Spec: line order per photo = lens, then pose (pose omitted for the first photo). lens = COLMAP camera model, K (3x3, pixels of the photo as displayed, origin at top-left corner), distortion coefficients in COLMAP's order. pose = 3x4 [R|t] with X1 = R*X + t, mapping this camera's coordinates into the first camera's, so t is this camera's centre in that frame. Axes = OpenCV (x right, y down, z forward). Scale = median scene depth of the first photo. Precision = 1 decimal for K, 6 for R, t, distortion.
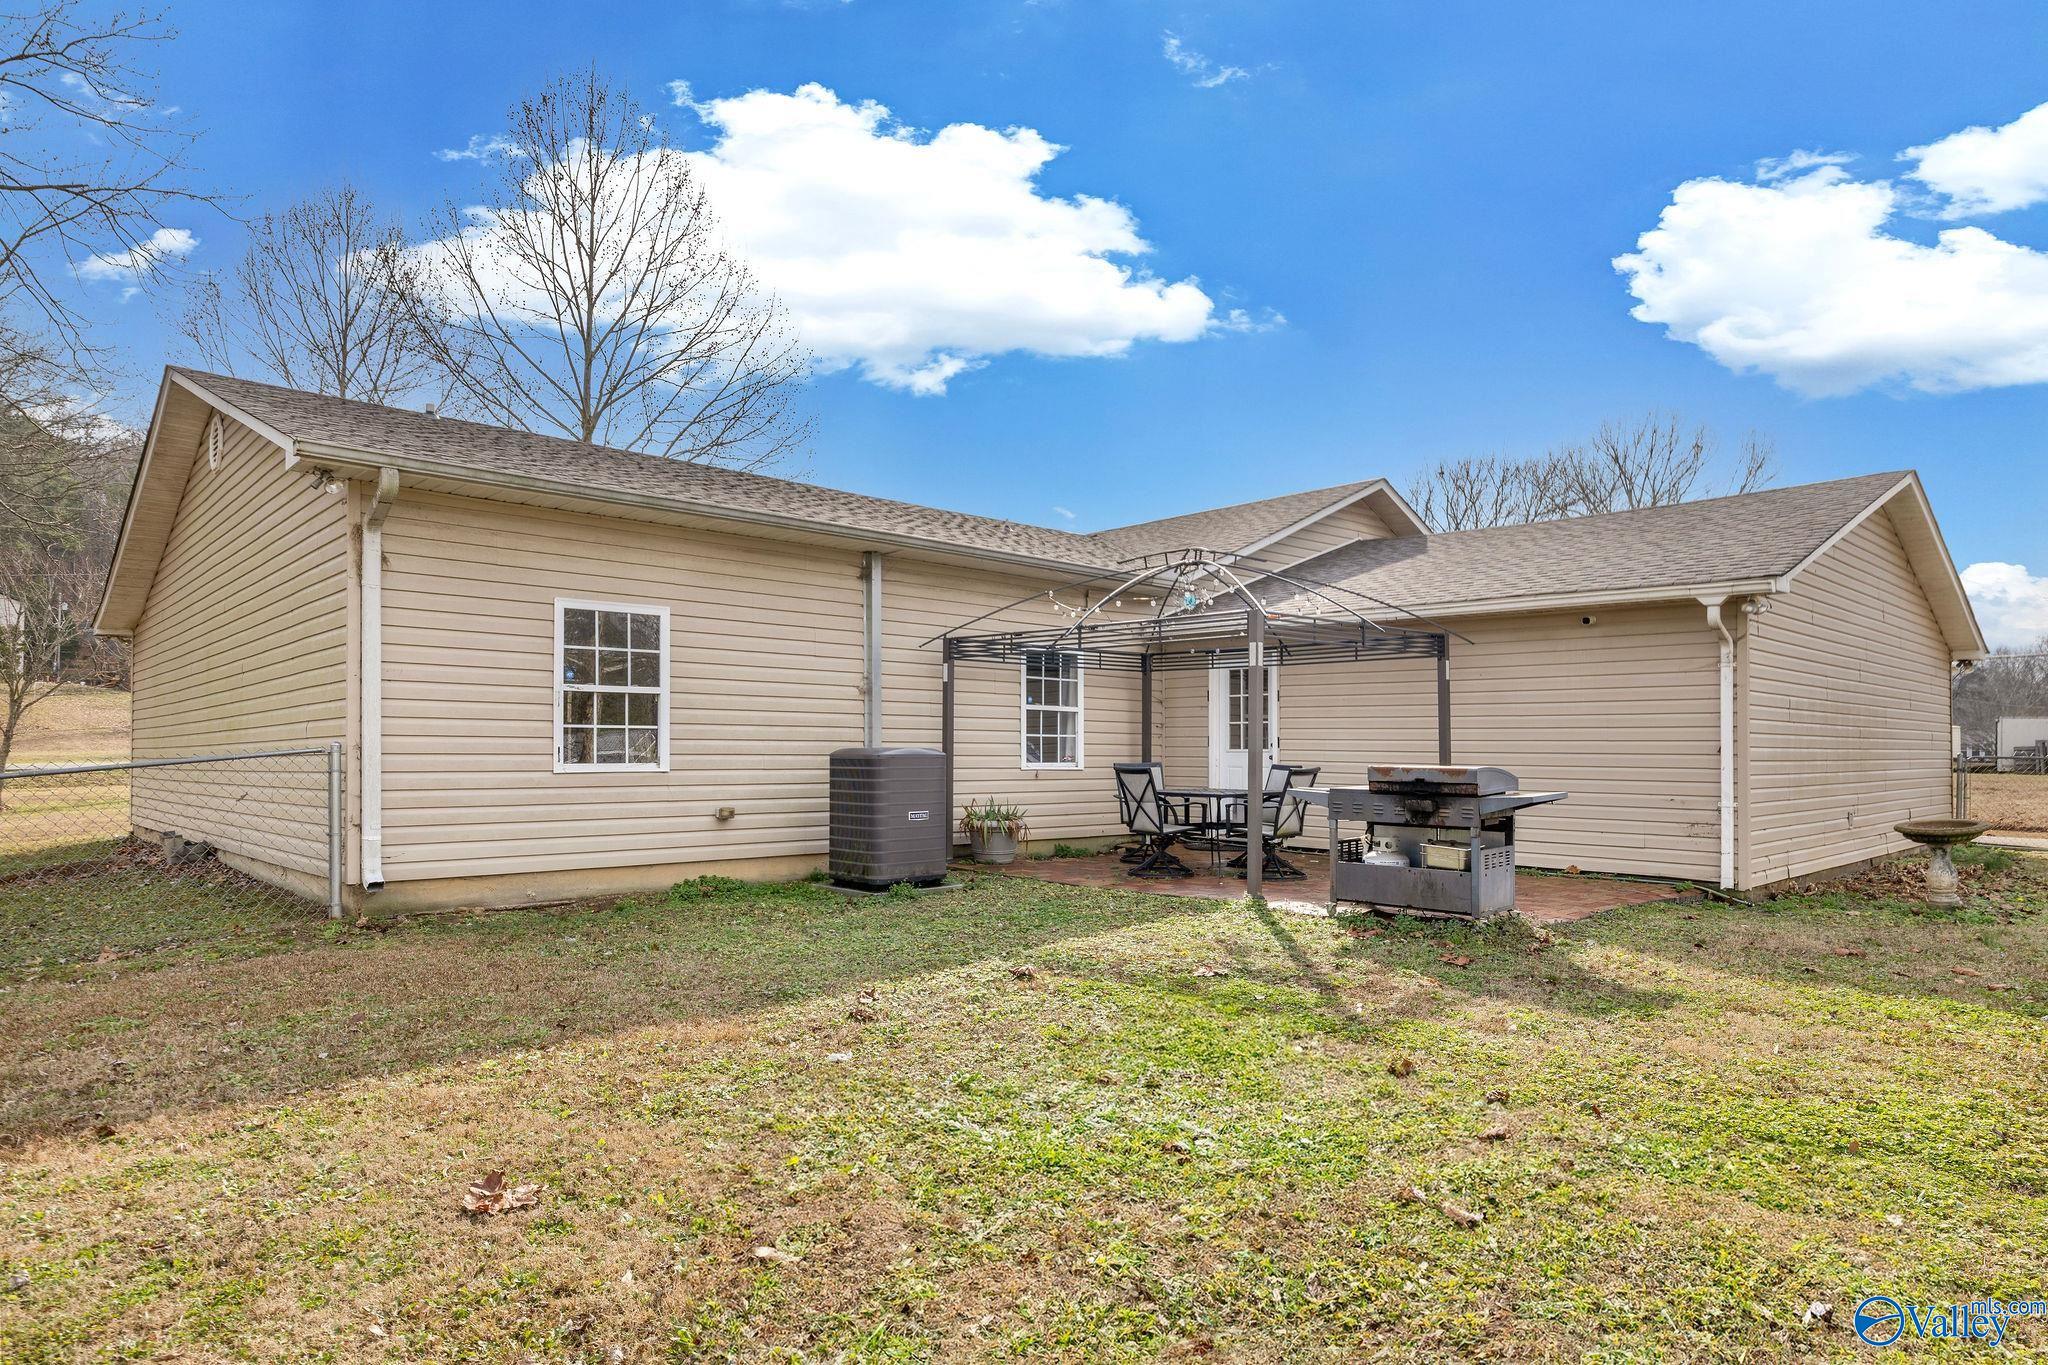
lens RADIAL K [[1187.4, 0, 1022.2], [0, 1187.4, 756.9], [0, 0, 1]] dist [-0.001329, -0.000063]
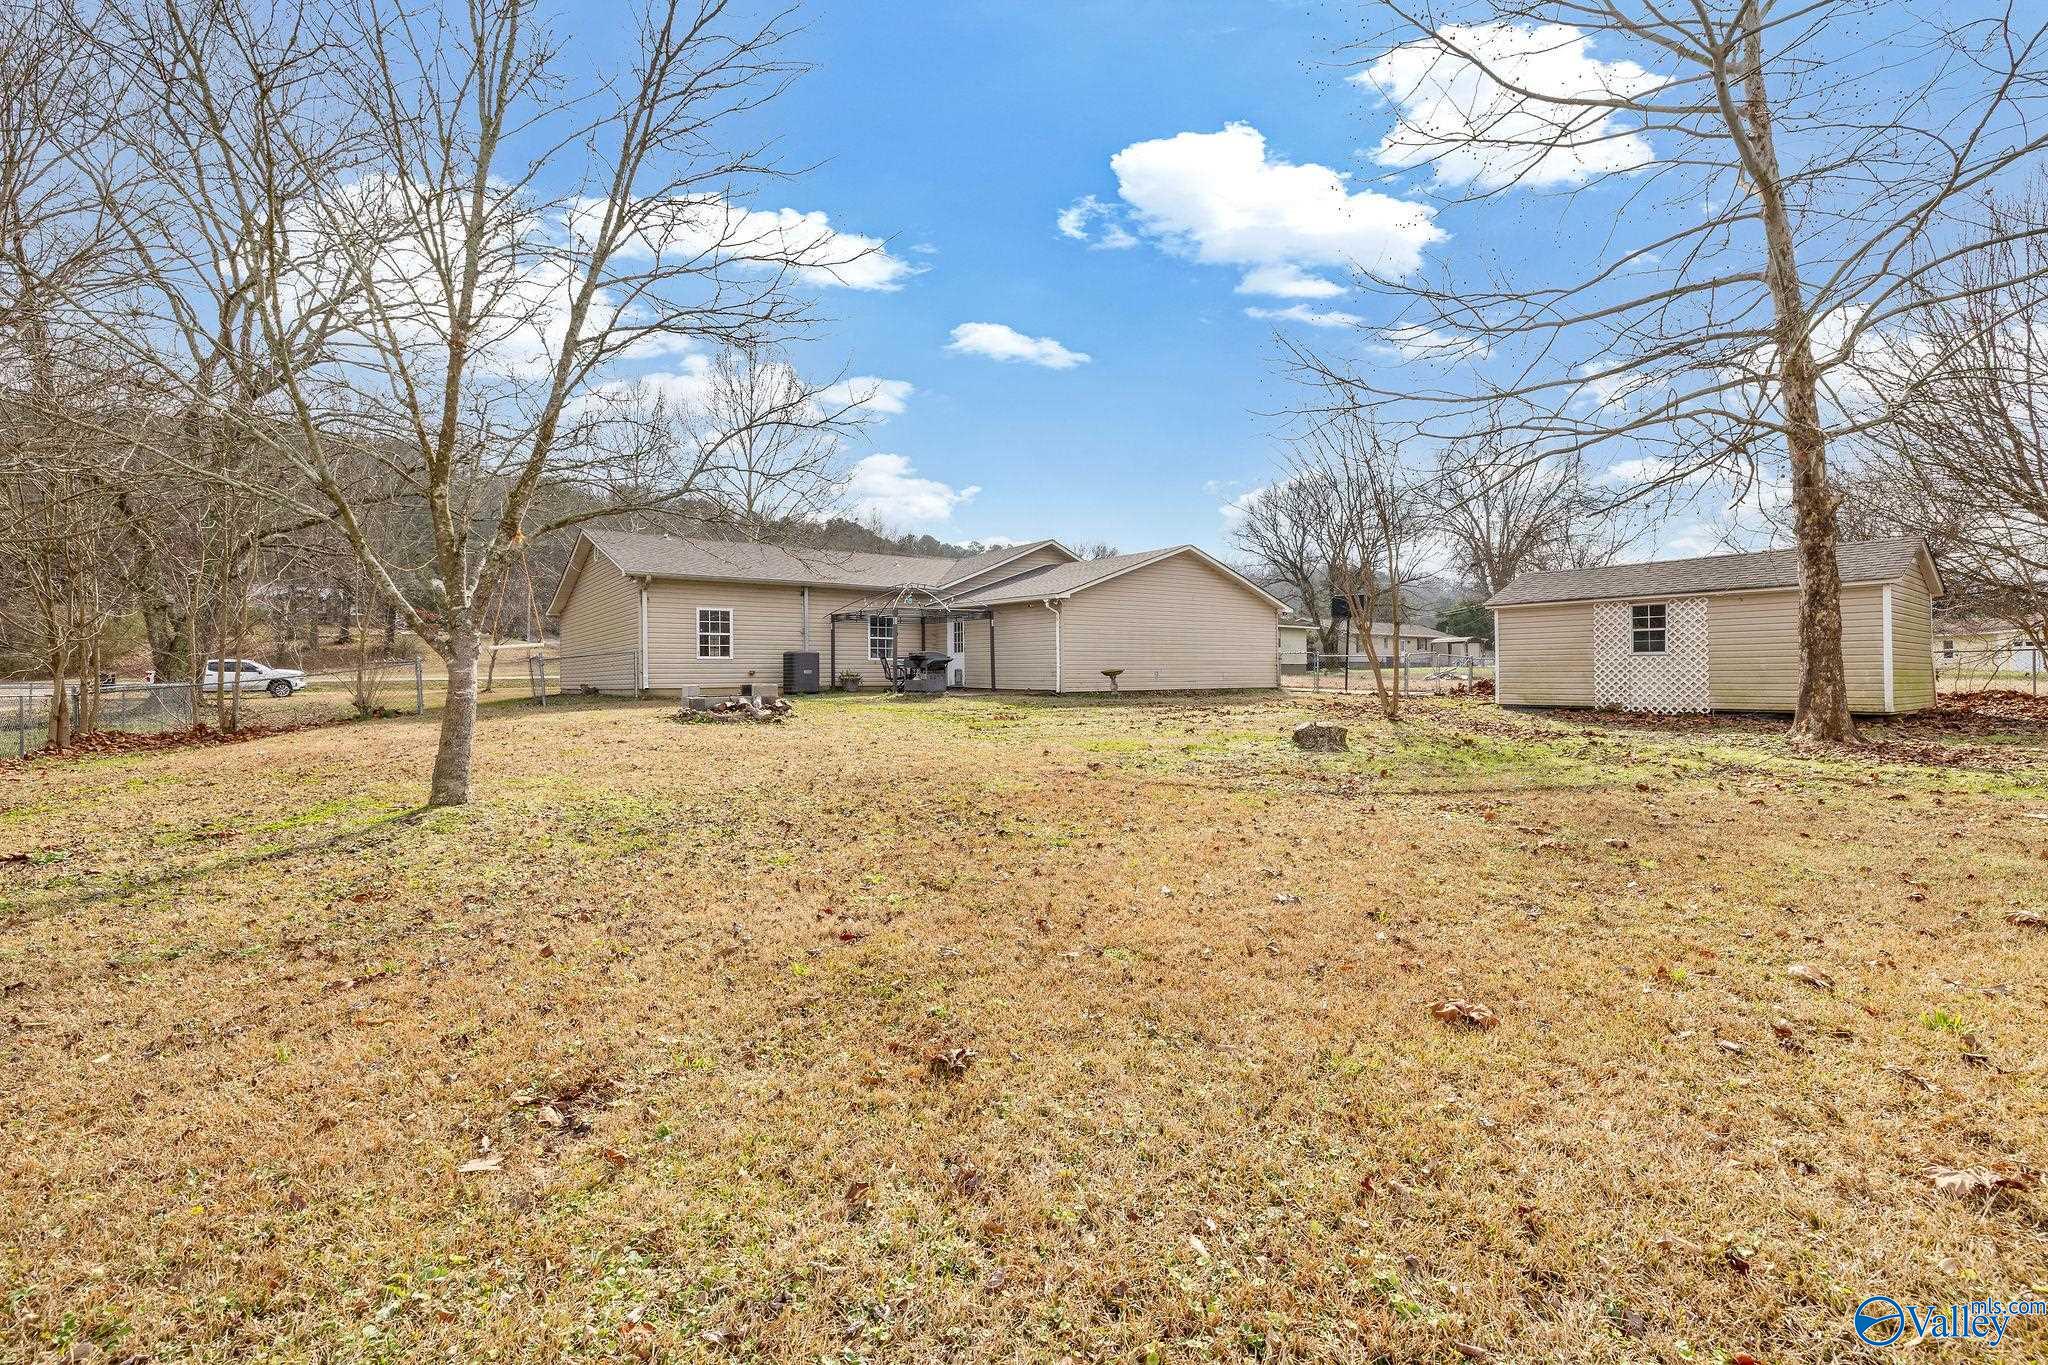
lens RADIAL K [[883.8, 0, 1024.0], [0, 883.8, 682.5], [0, 0, 1]] dist [-0.000890, -0.000026]
pose [[0.993954, -0.009298, -0.109404, 0.643322], [0.009908, 0.999938, 0.005026, 0.061109], [0.109350, -0.006079, 0.993985, -1.117028]]
